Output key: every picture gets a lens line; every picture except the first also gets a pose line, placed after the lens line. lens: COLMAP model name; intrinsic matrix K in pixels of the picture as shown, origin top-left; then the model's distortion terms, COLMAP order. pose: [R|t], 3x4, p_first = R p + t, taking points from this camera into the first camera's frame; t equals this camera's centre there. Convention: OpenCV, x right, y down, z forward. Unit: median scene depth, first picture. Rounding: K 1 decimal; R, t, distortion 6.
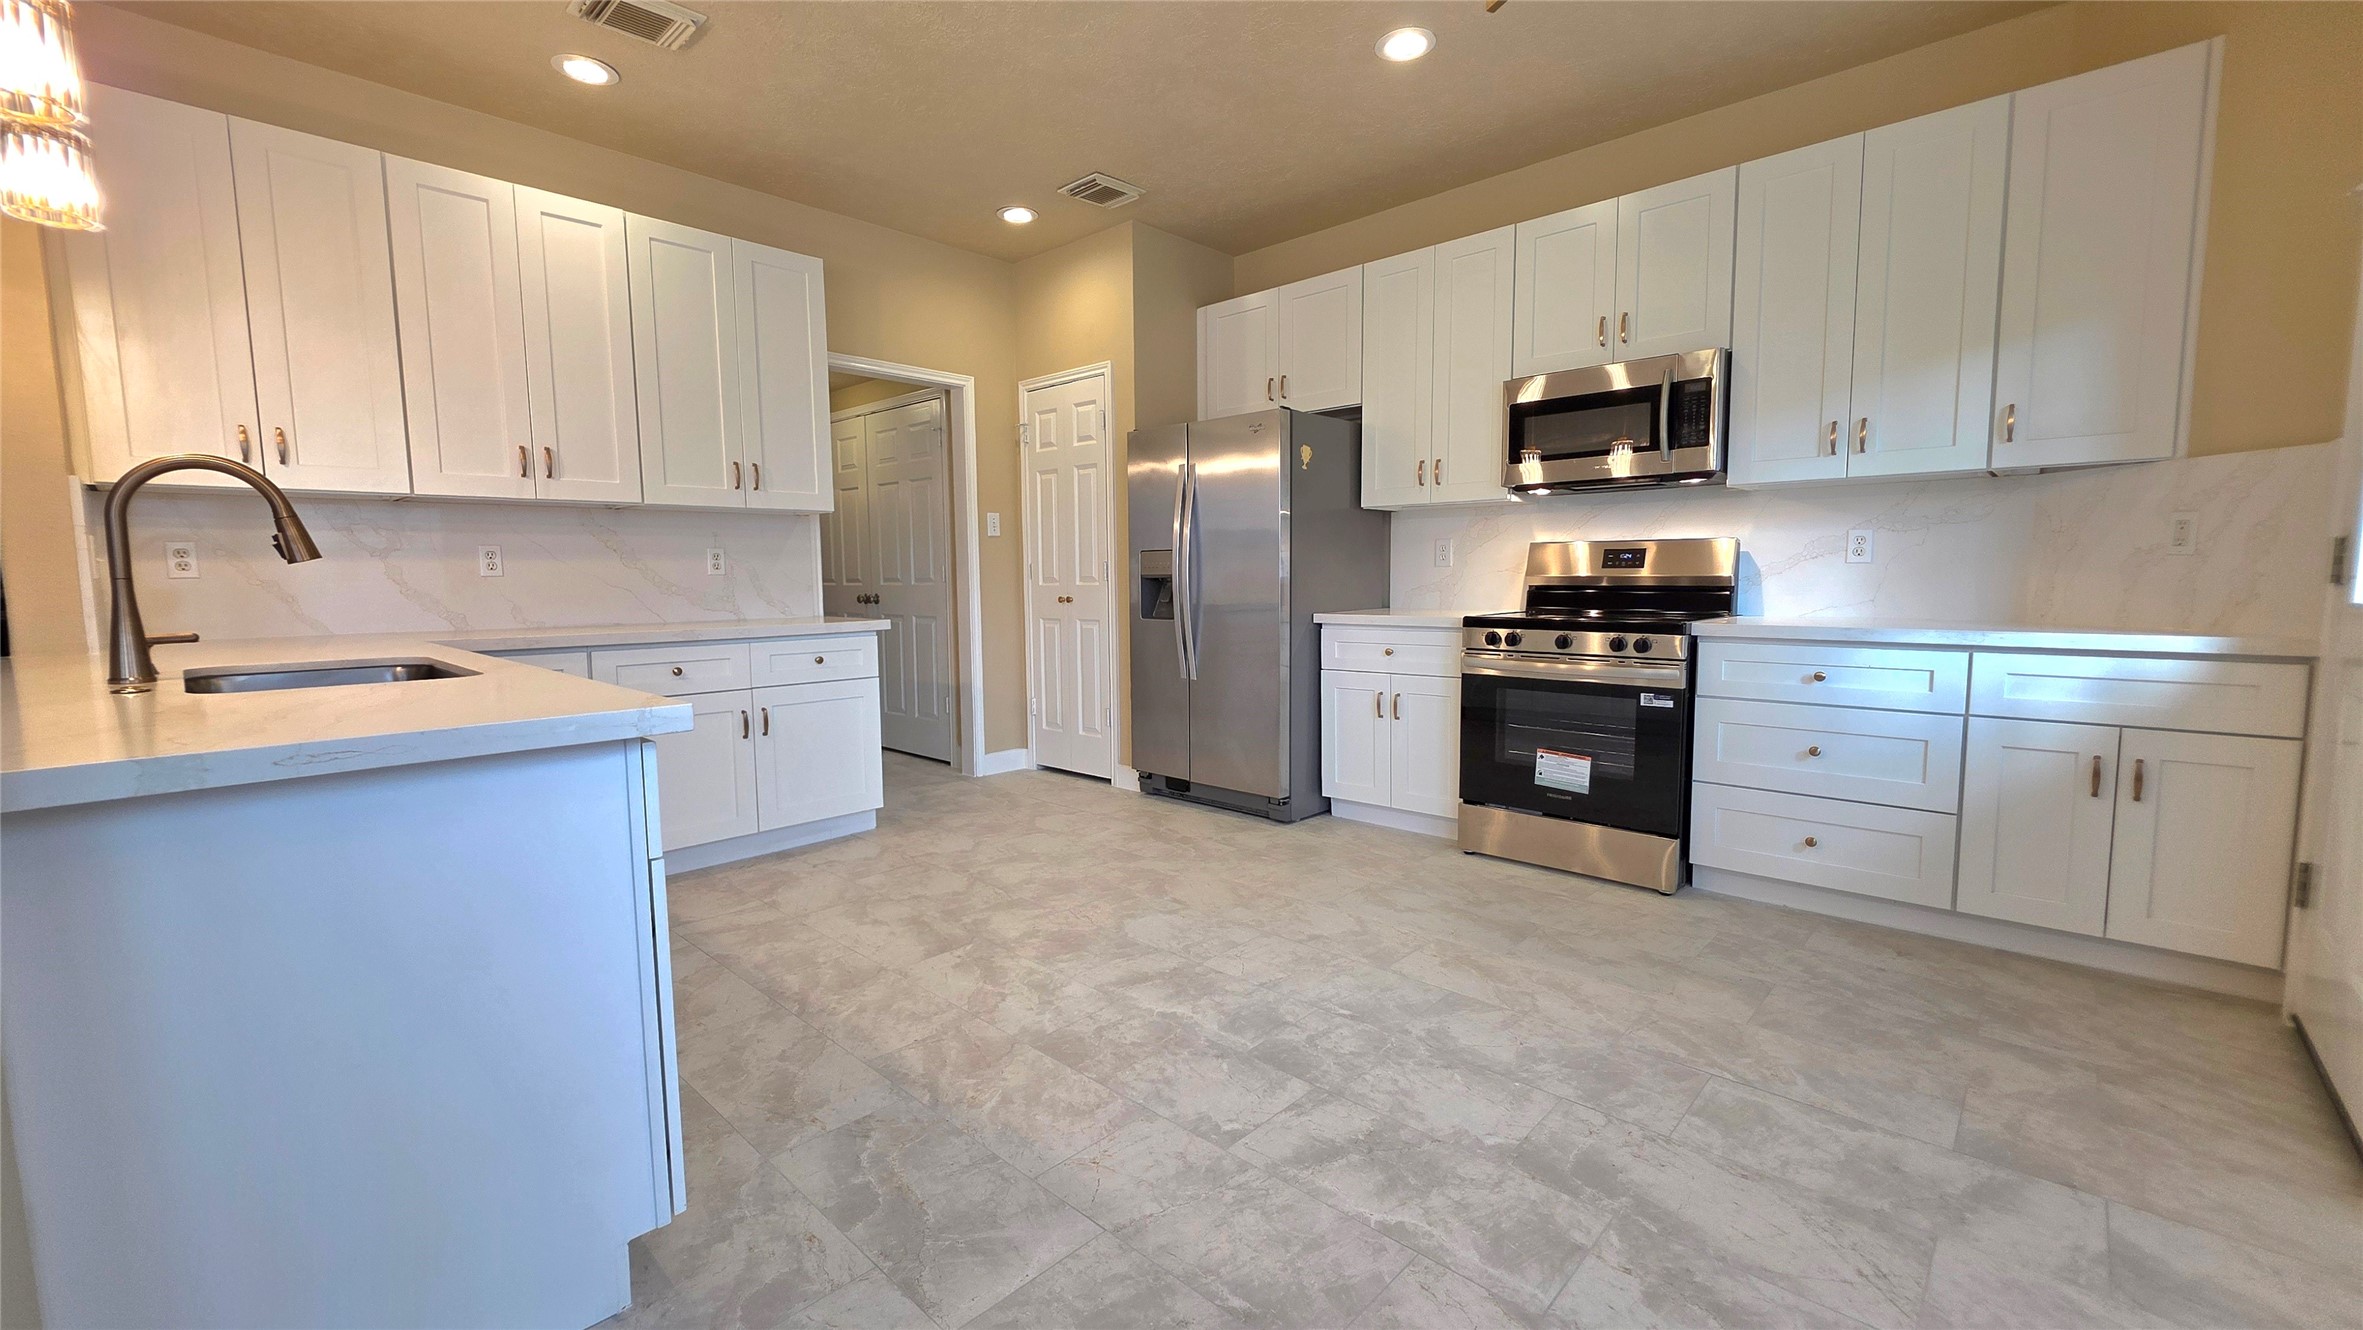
lens RADIAL K [[954.8, 0, 1185.4], [0, 954.8, 660.3], [0, 0, 1]] dist [-0.002002, -0.000524]
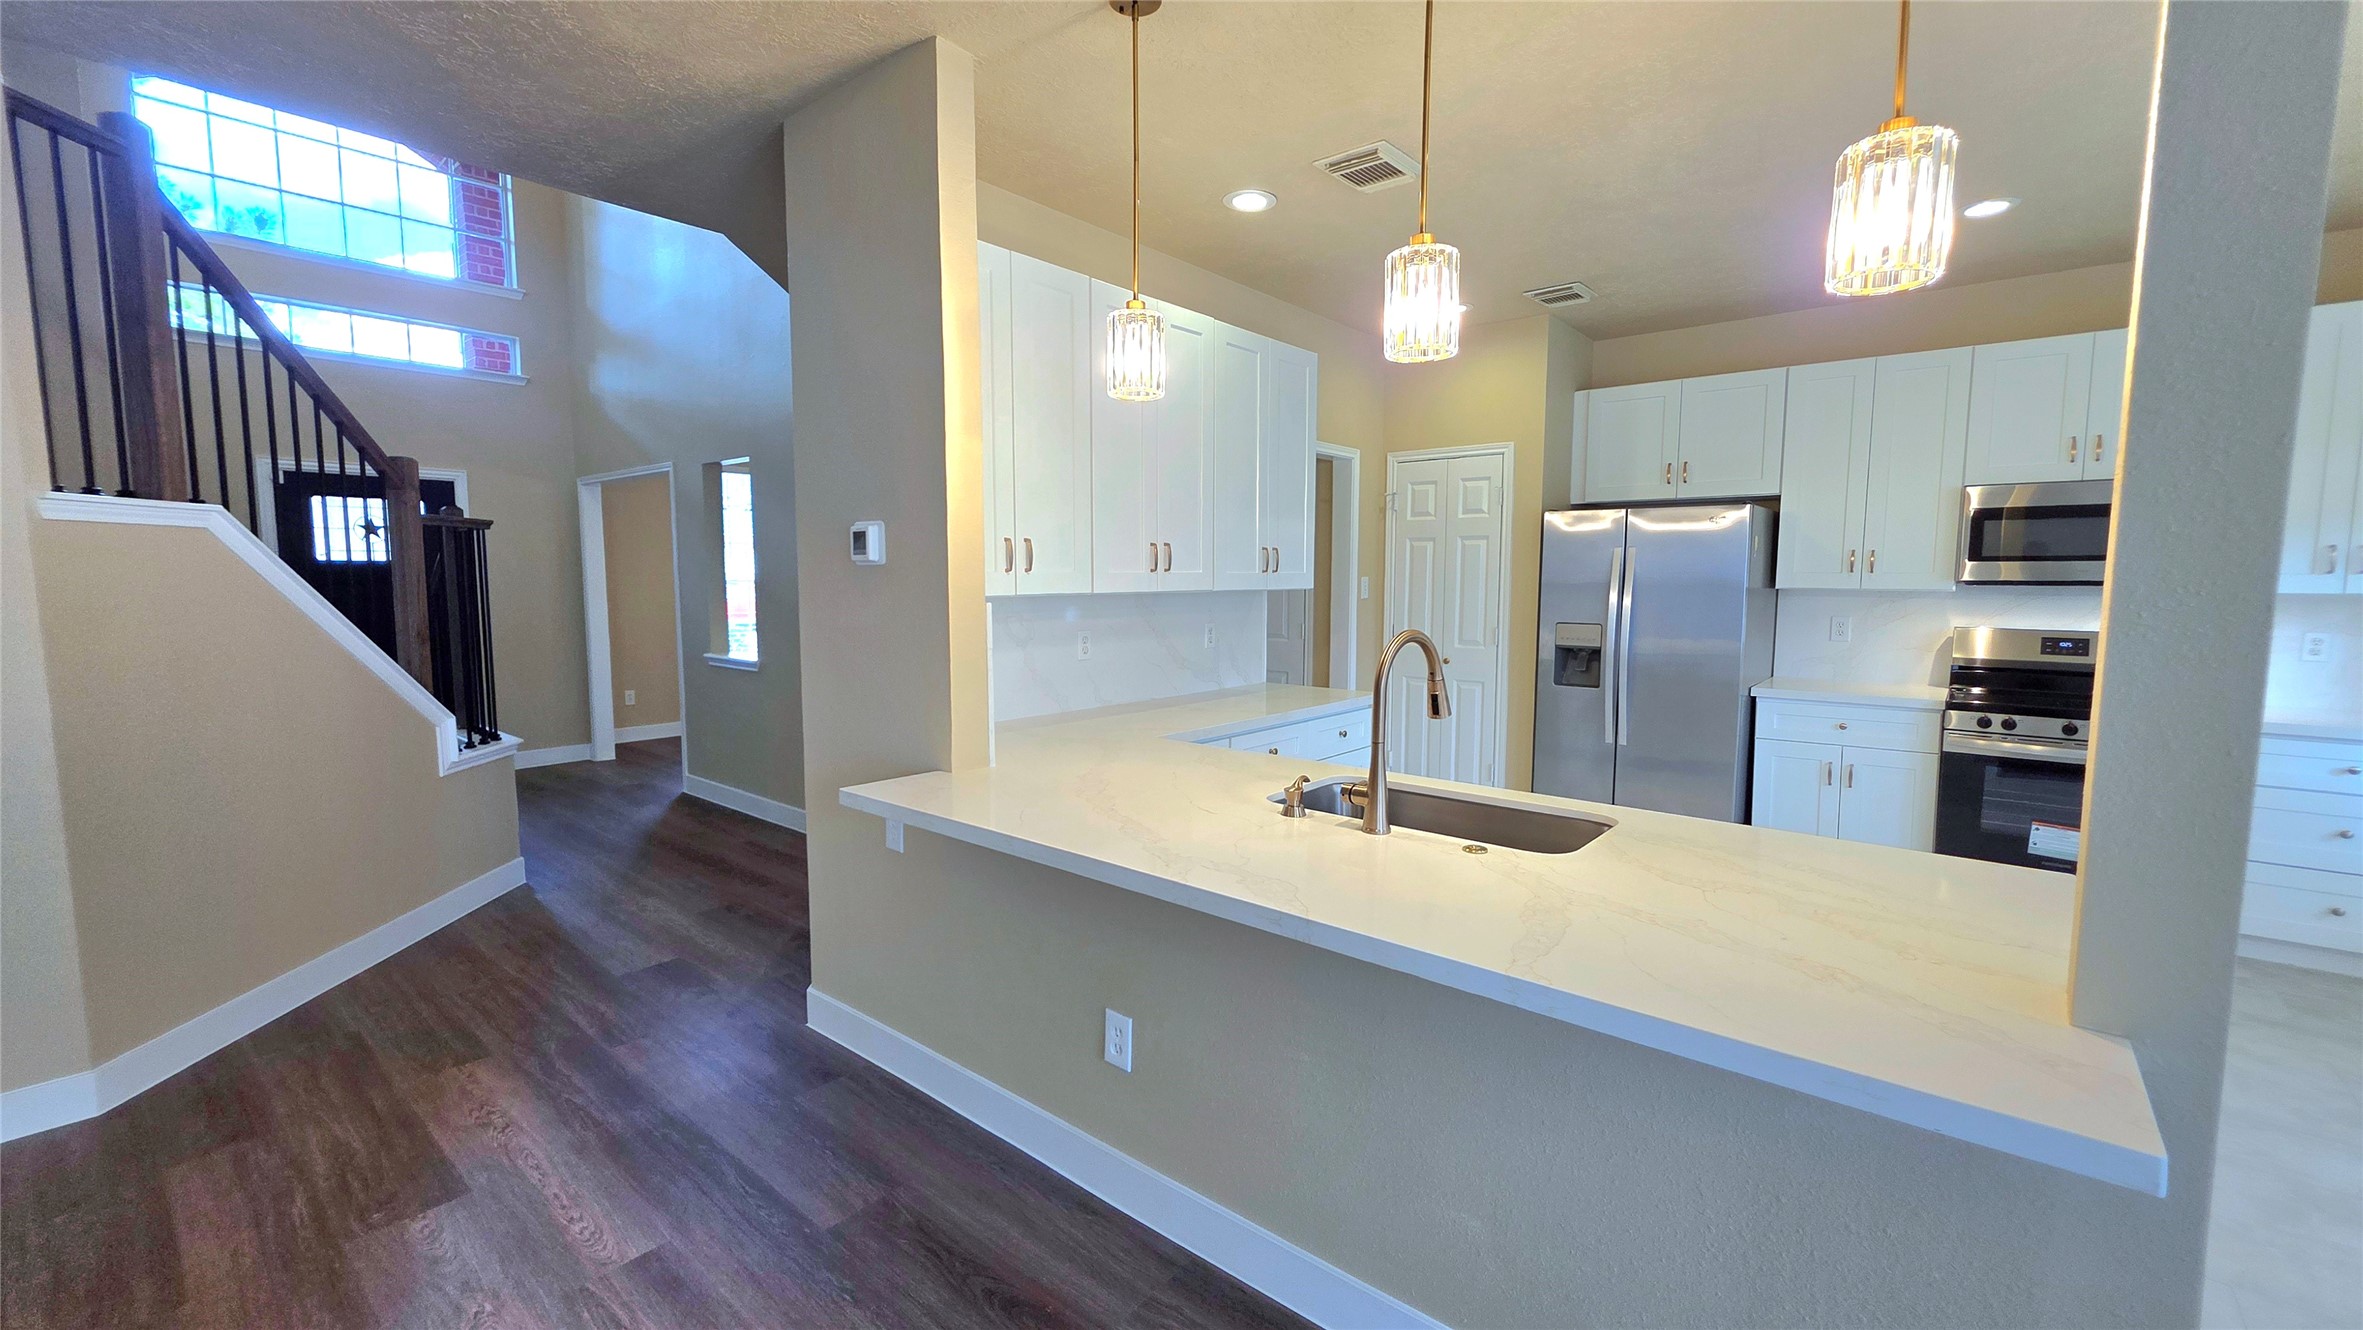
lens RADIAL K [[954.8, 0, 1180.6], [0, 954.8, 662.1], [0, 0, 1]] dist [-0.002002, -0.000524]
pose [[0.998642, 0.007914, 0.051496, -0.605174], [-0.007918, 0.999969, -0.000118, -0.076597], [-0.051495, -0.000290, 0.998673, -0.060683]]
